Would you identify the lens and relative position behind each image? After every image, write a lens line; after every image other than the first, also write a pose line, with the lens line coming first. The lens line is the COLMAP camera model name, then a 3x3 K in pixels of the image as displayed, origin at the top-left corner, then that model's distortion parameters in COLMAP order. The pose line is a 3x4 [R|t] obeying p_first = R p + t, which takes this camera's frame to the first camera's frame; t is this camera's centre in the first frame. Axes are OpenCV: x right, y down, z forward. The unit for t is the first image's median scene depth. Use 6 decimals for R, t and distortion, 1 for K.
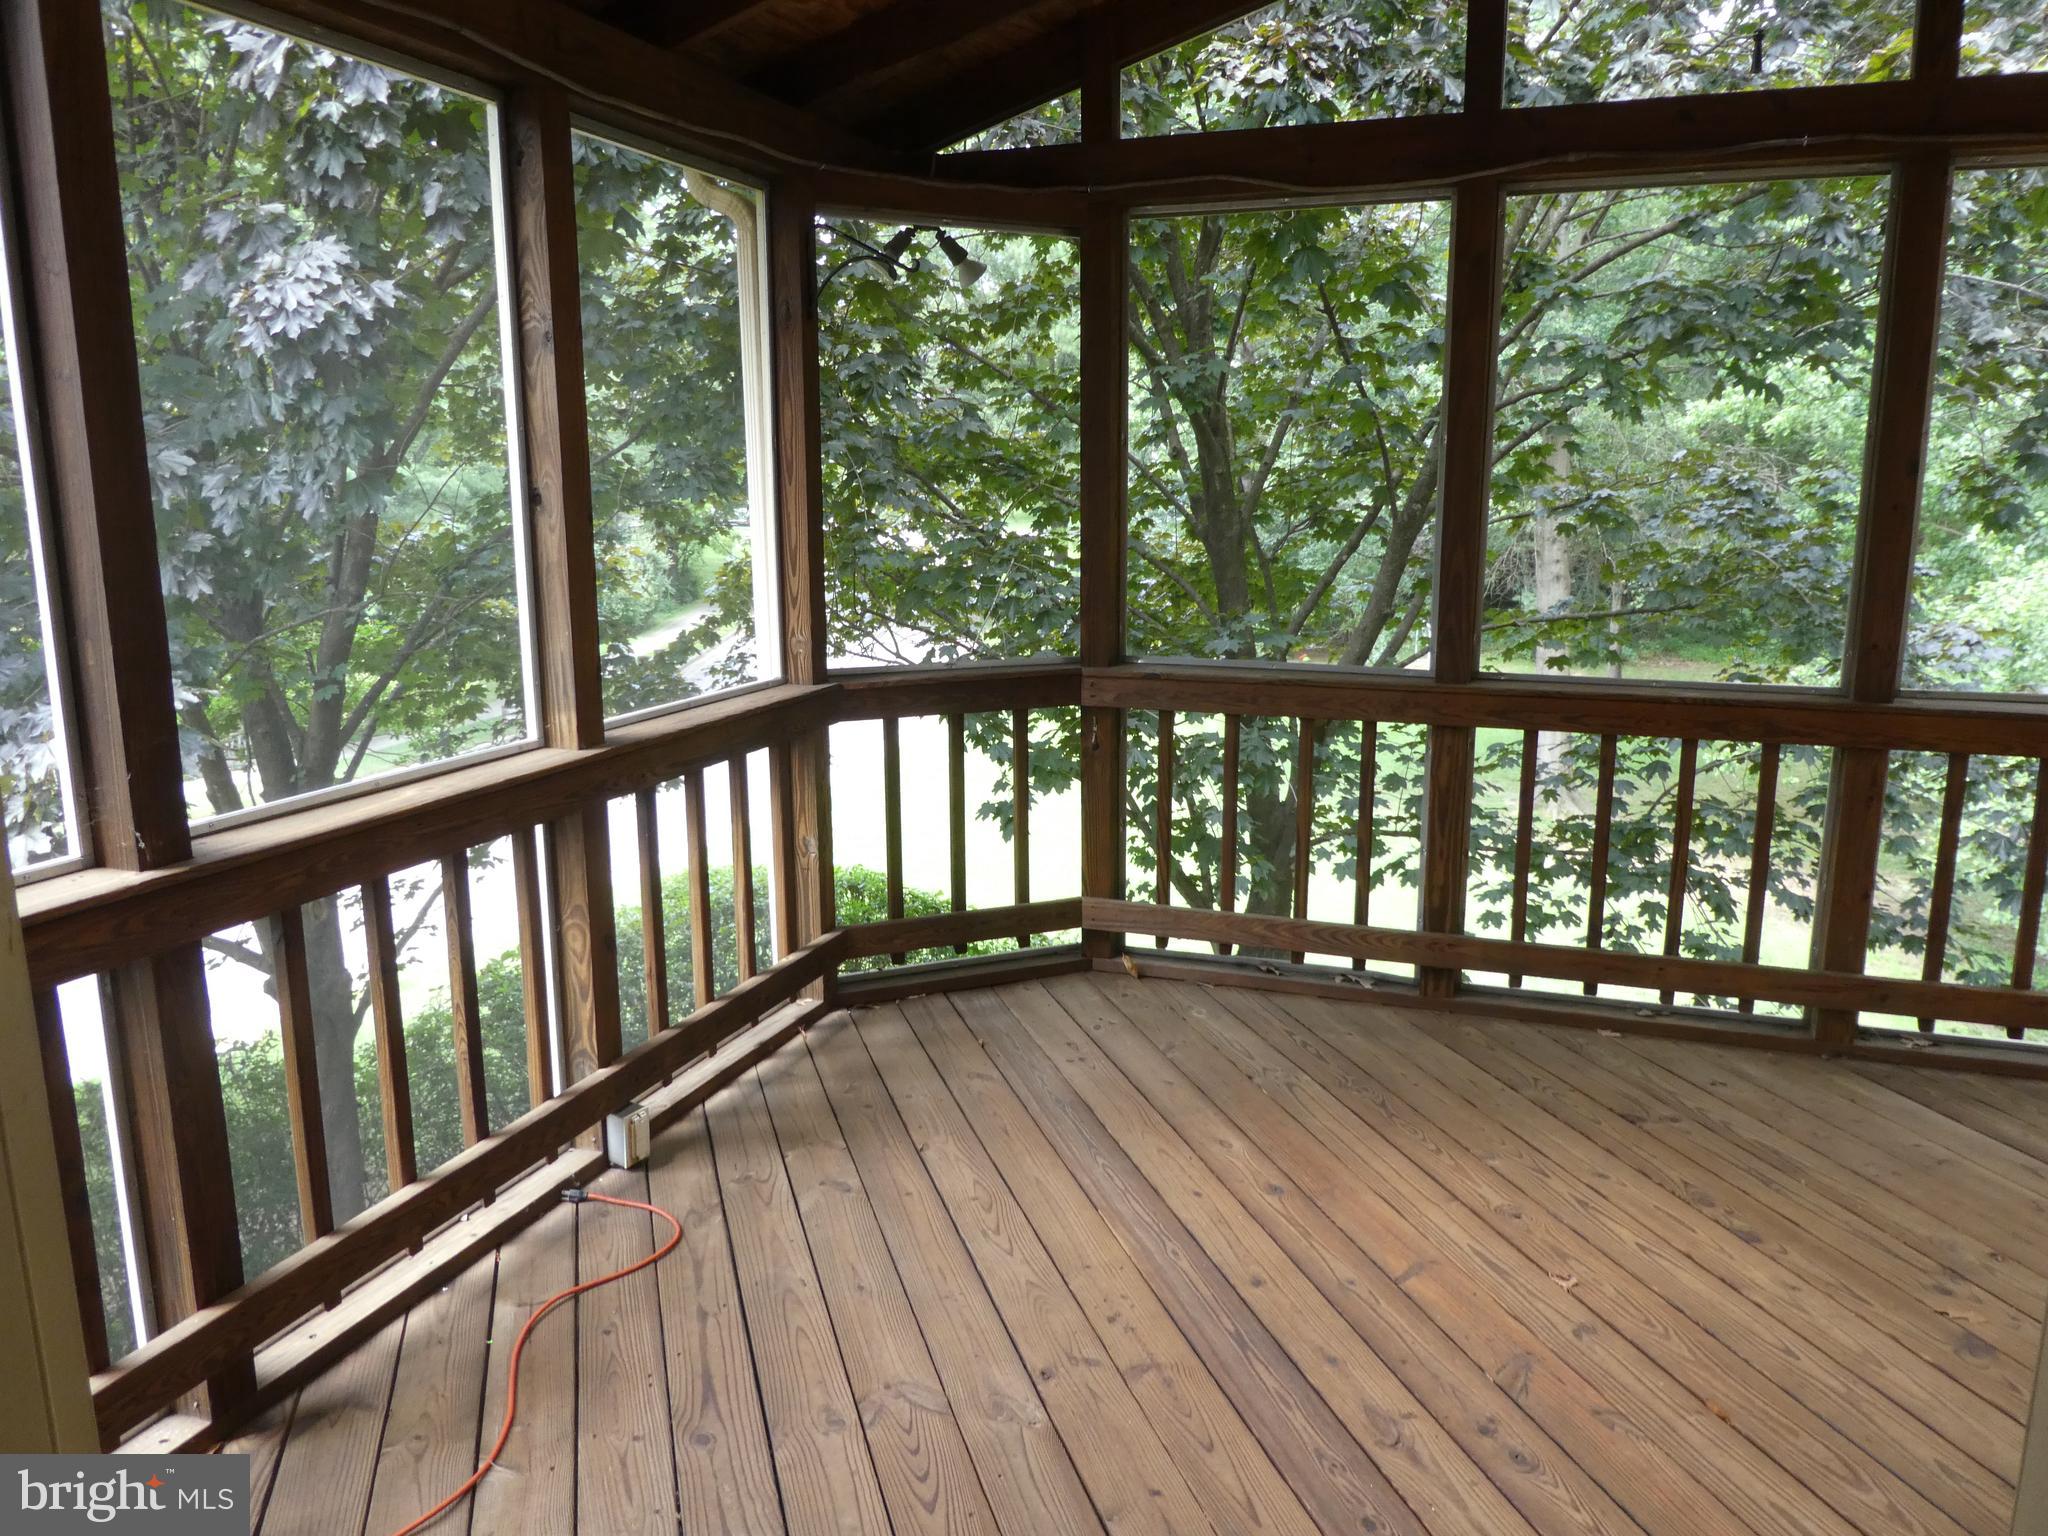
lens RADIAL K [[1539.9, 0, 1024.0], [0, 1539.9, 768.0], [0, 0, 1]] dist [-0.021923, -0.002994]
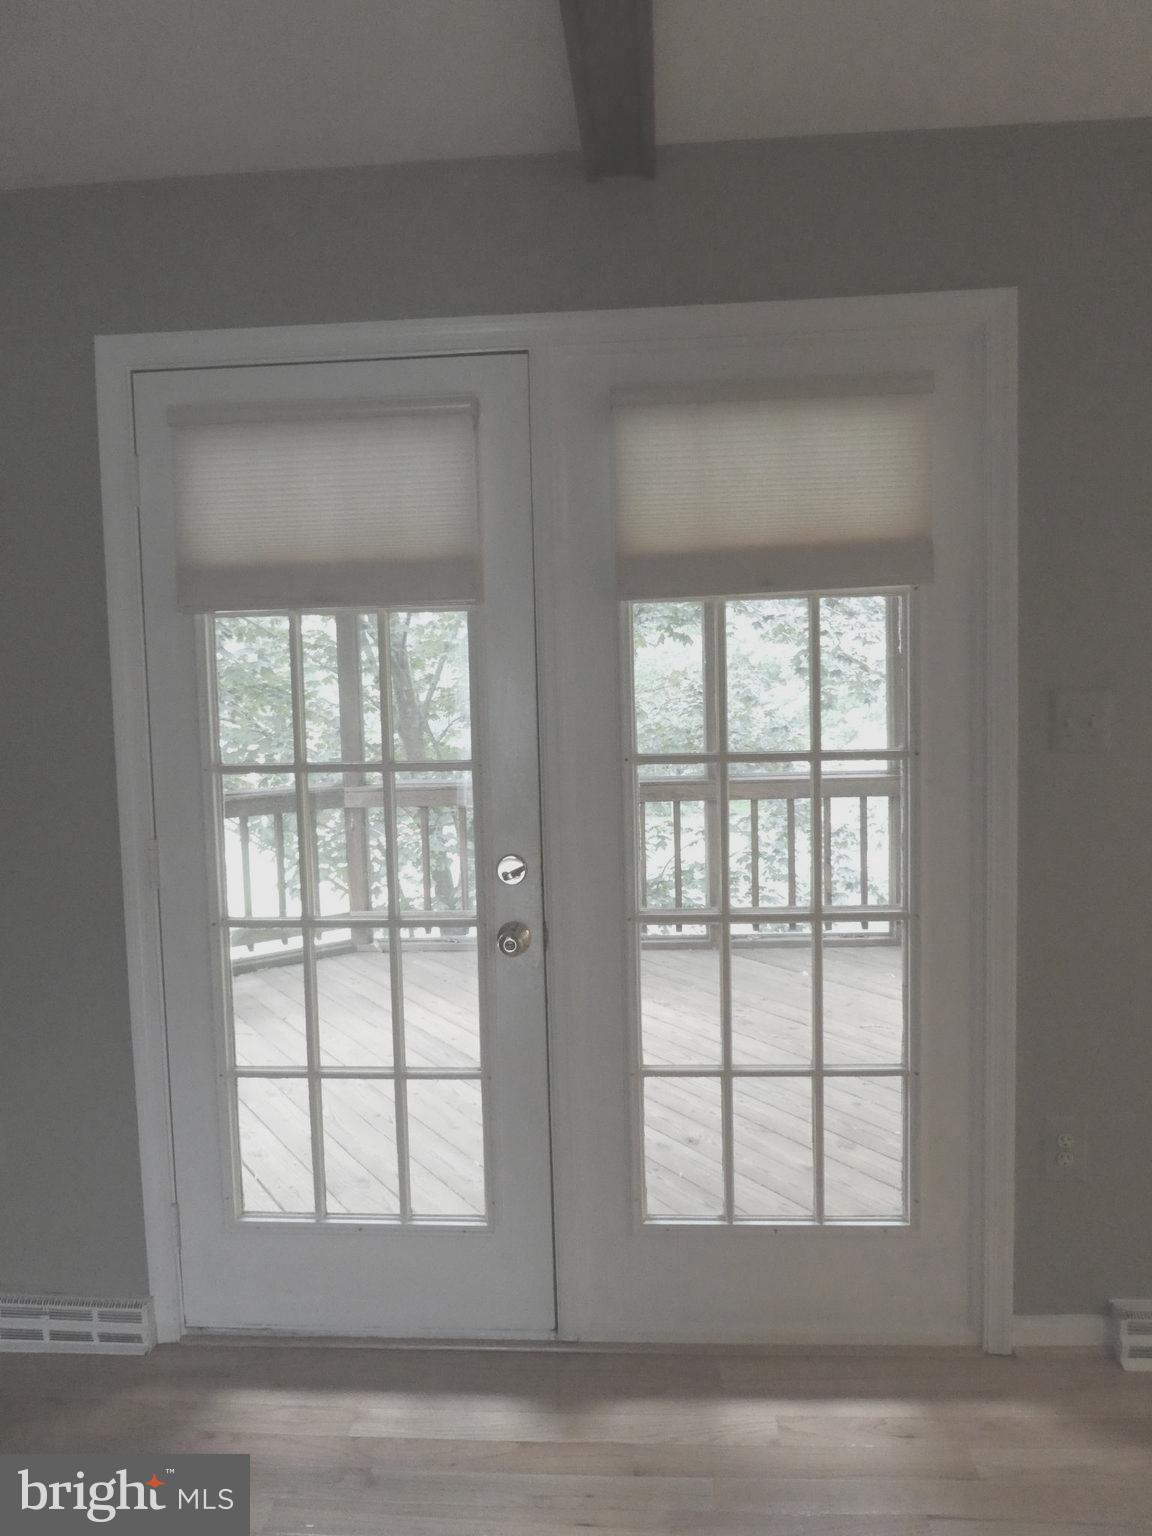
lens RADIAL K [[1155.0, 0, 582.3], [0, 1155.0, 765.5], [0, 0, 1]] dist [-0.021923, -0.002994]
pose [[0.960206, -0.041955, 0.276123, -0.040041], [0.077401, 0.989903, -0.118749, 0.054977], [-0.268353, 0.135396, 0.953758, -0.246696]]
